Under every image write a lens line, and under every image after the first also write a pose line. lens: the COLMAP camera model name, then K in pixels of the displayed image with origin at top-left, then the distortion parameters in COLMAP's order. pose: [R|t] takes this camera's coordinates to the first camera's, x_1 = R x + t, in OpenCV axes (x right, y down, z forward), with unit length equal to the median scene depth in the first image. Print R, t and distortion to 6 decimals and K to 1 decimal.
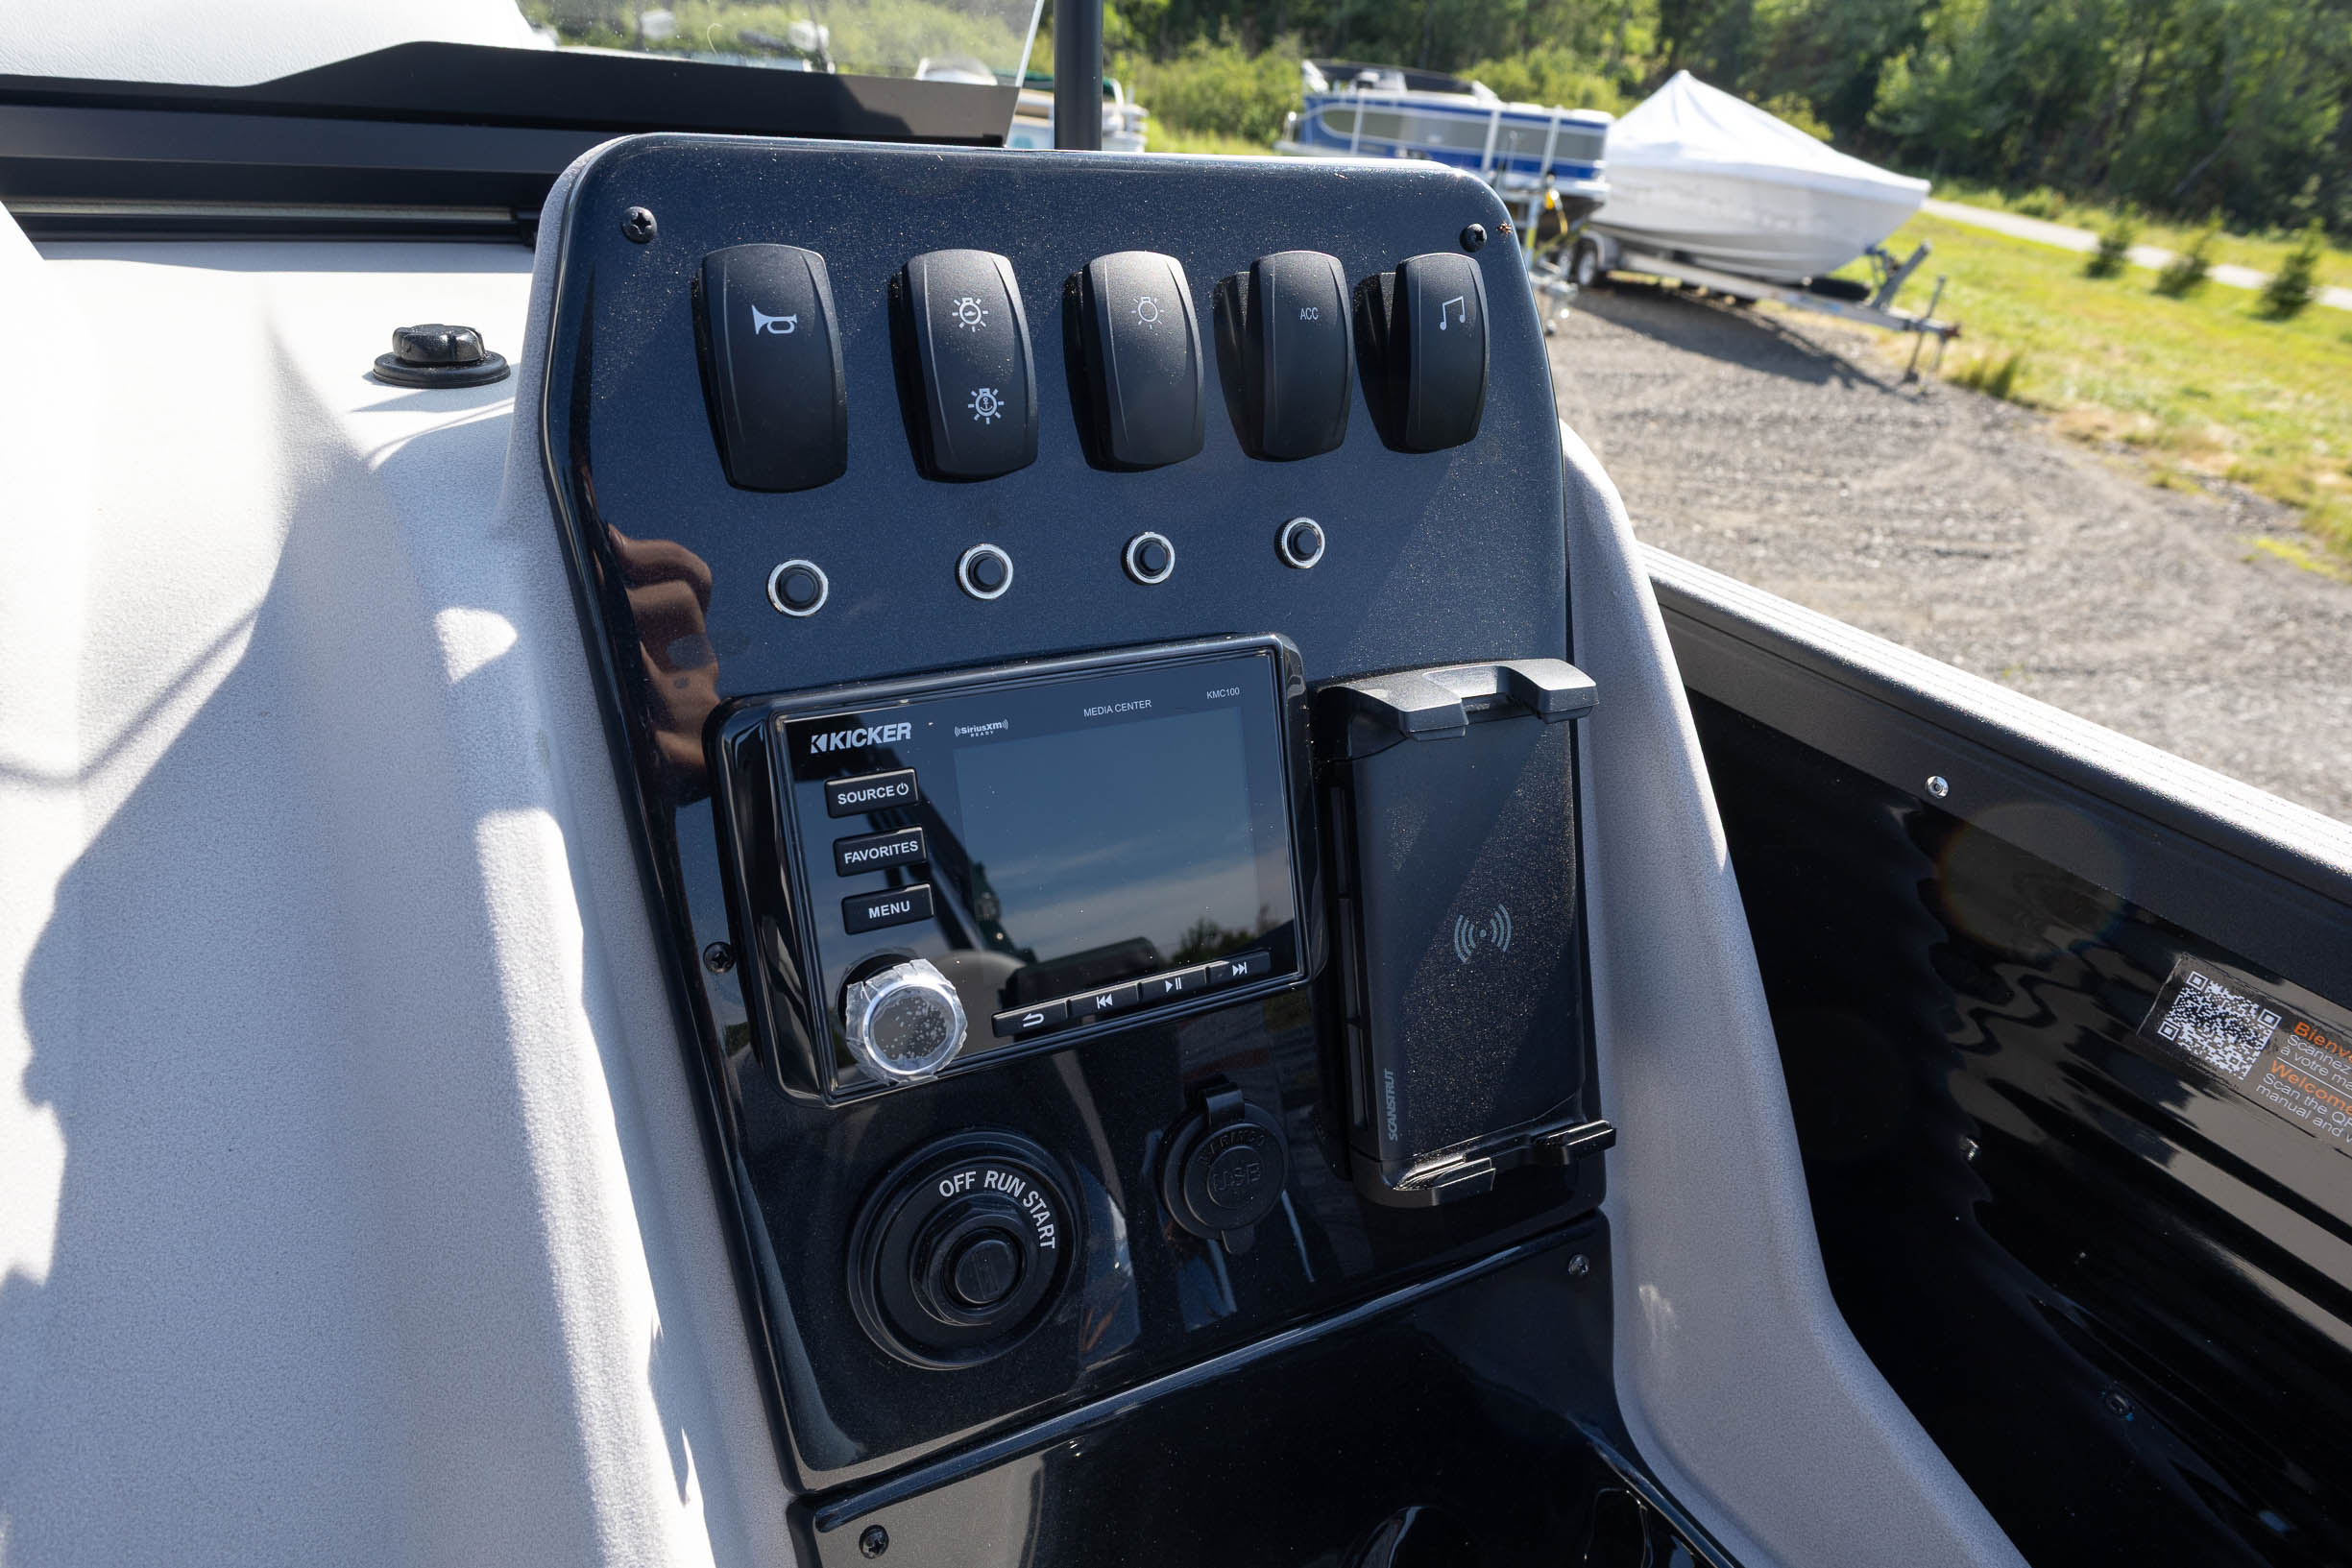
lens RADIAL K [[1310.4, 0, 1176.0], [0, 1310.4, 784.0], [0, 0, 1]] dist [0.006530, 0.001843]
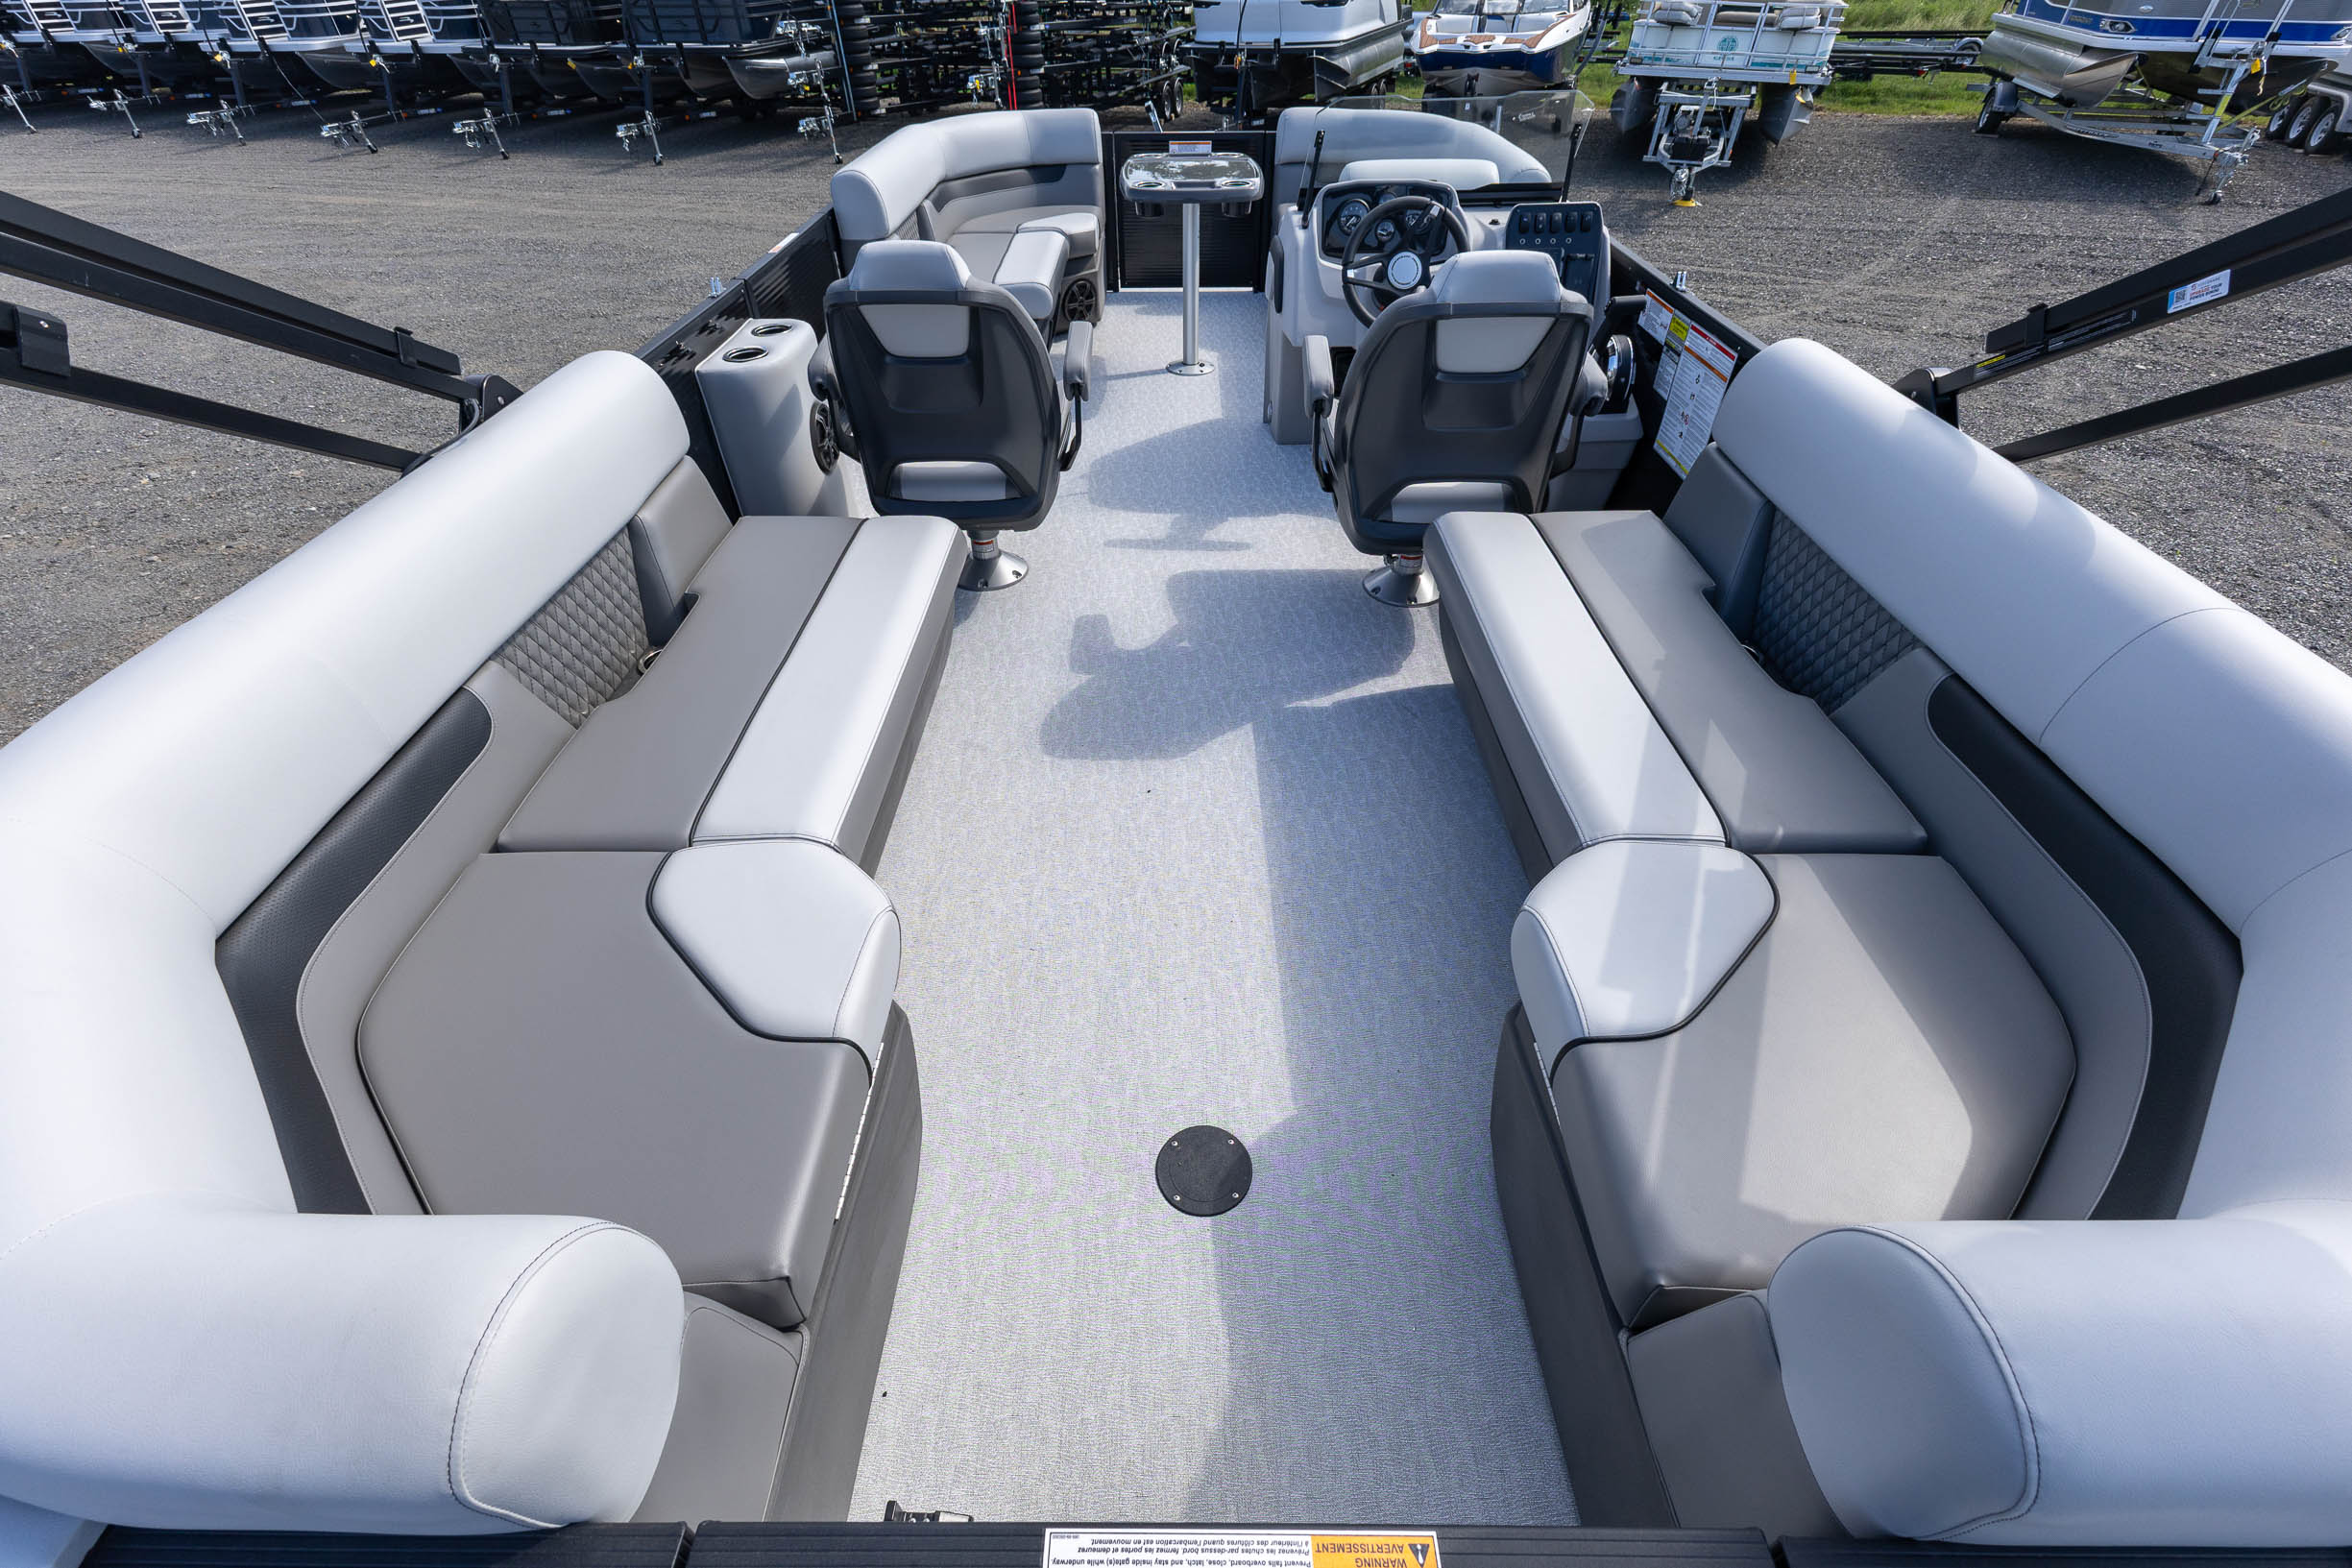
lens RADIAL K [[998.8, 0, 1176.0], [0, 998.8, 784.0], [0, 0, 1]] dist [0.019510, -0.007956]
pose [[0.853227, 0.255649, -0.454585, 2.148257], [-0.164167, 0.958963, 0.231168, 2.606410], [0.495028, -0.122611, 0.860183, -7.935941]]
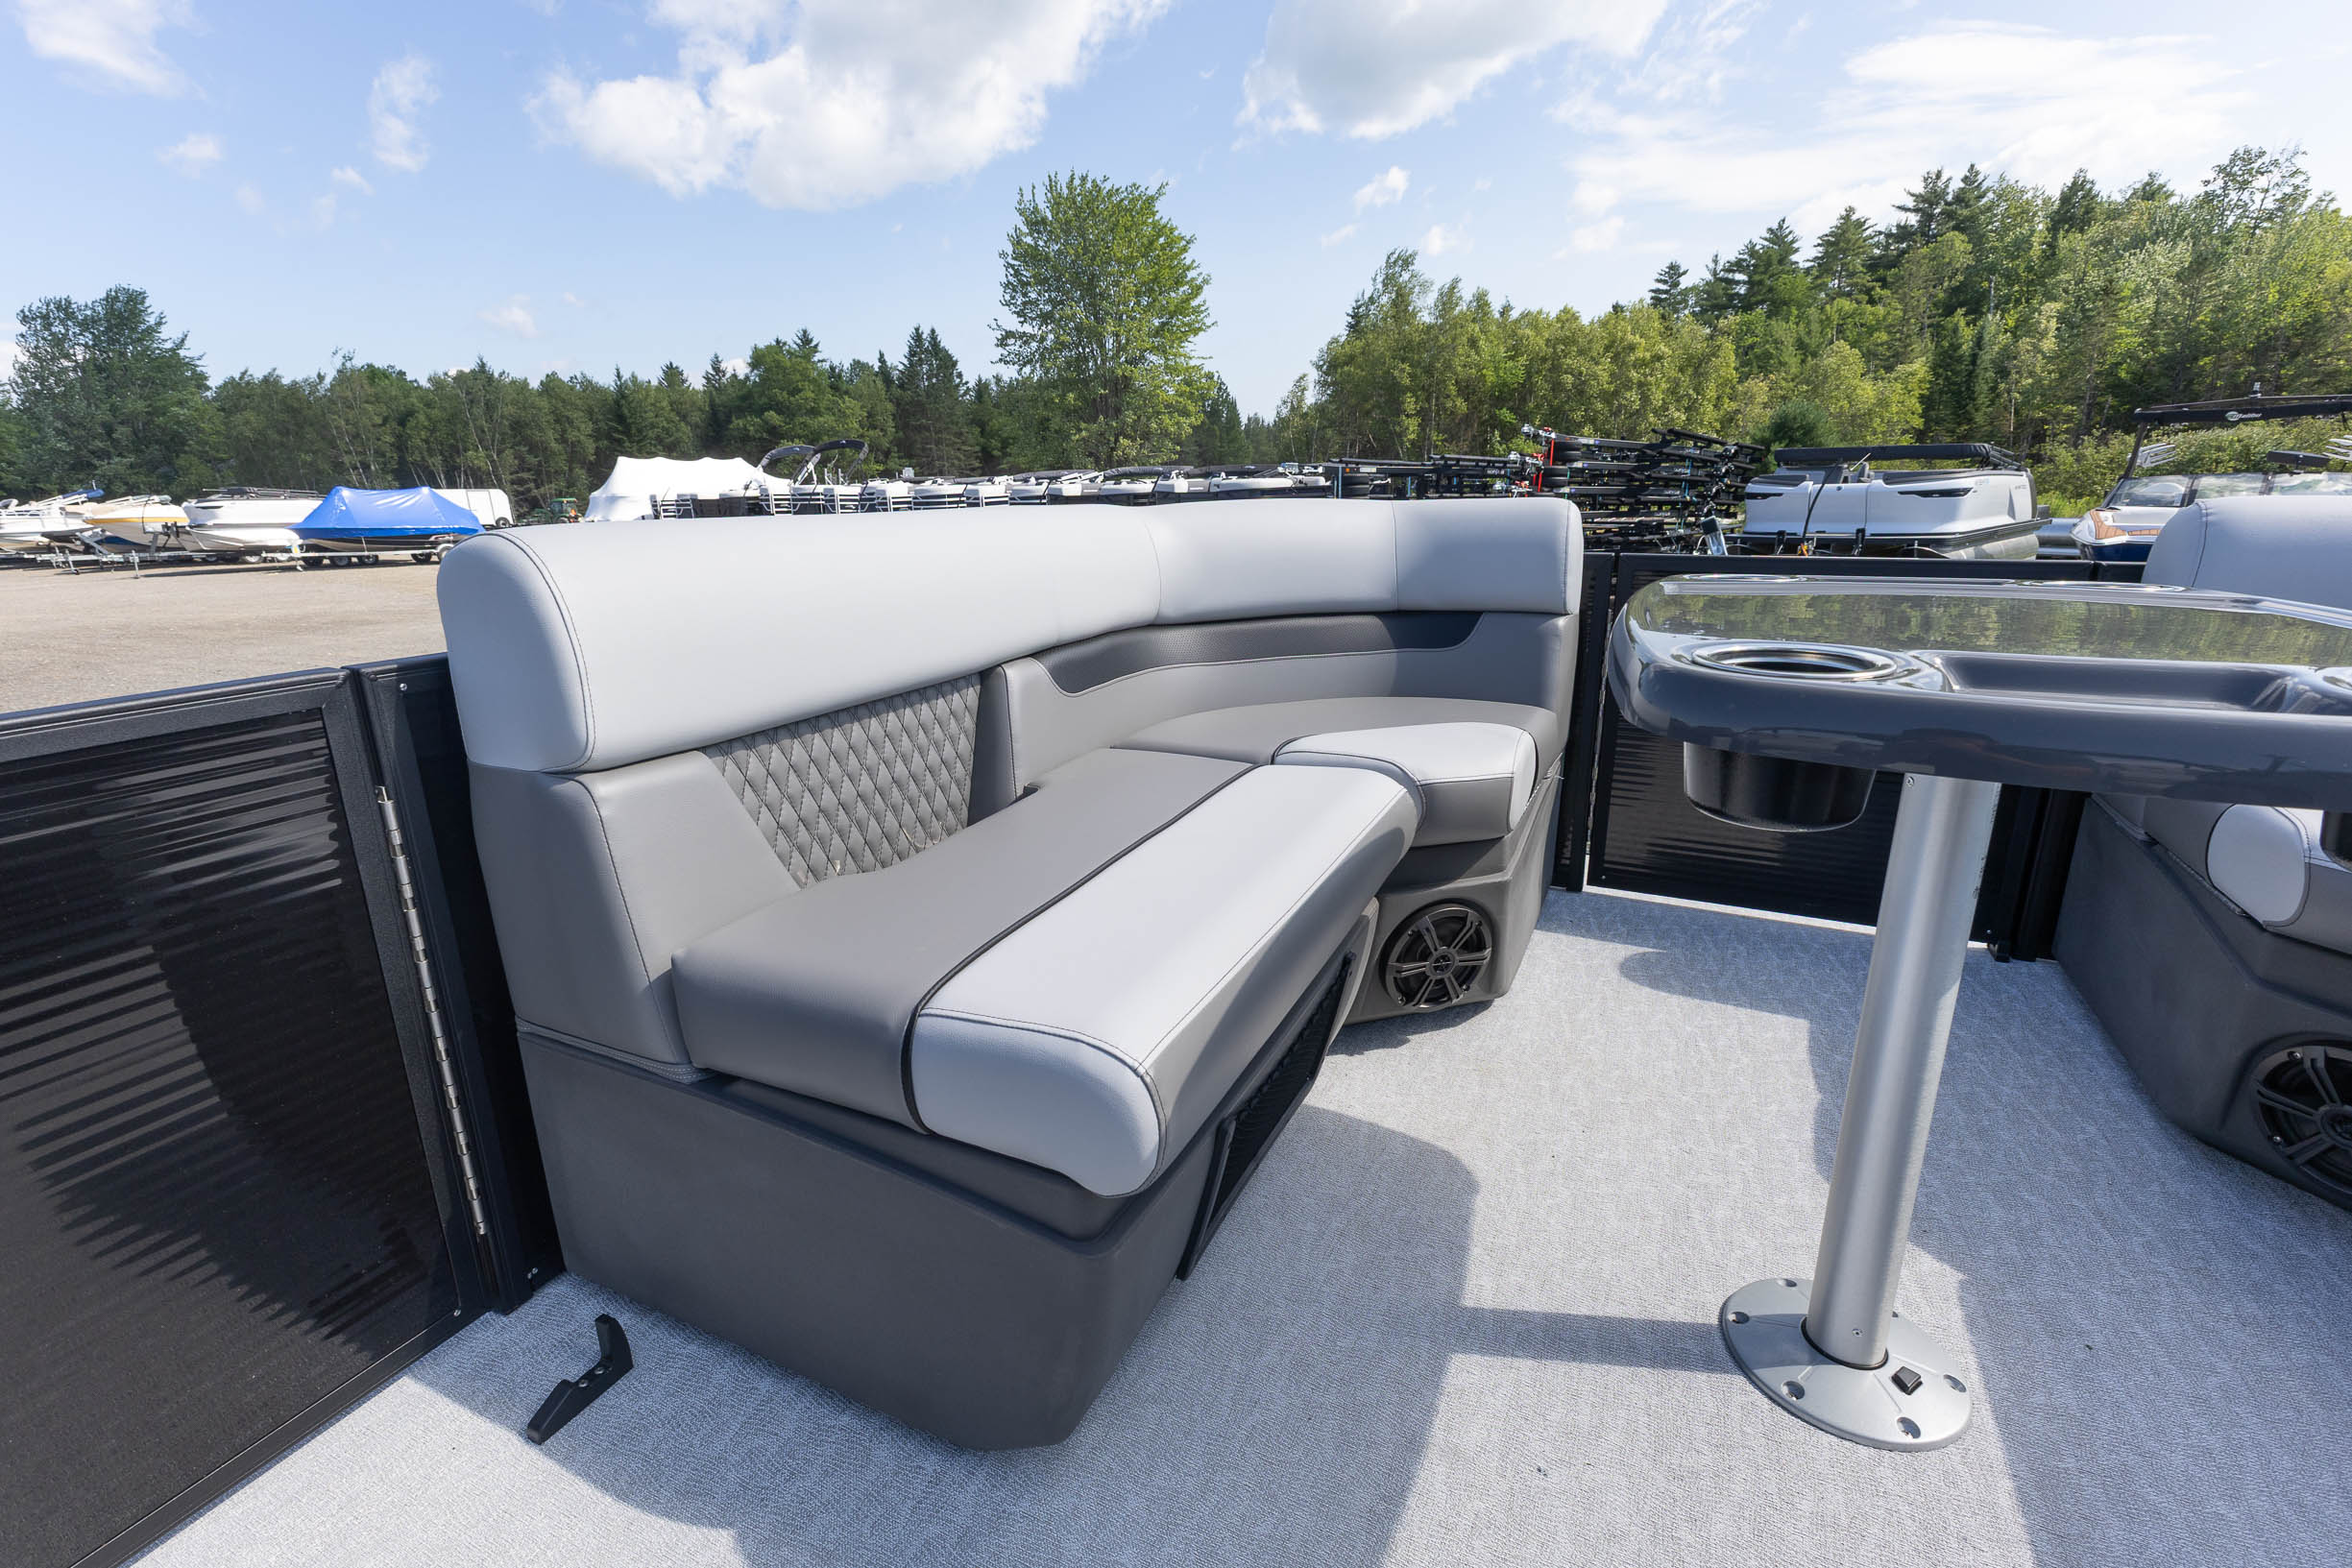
lens RADIAL K [[1065.7, 0, 1176.0], [0, 1065.7, 784.0], [0, 0, 1]] dist [0.002274, -0.000415]
pose [[0.543522, 0.133129, -0.828771, -2.982164], [-0.335030, 0.939694, -0.068772, 0.008756], [0.769635, 0.315042, 0.555347, -0.757362]]
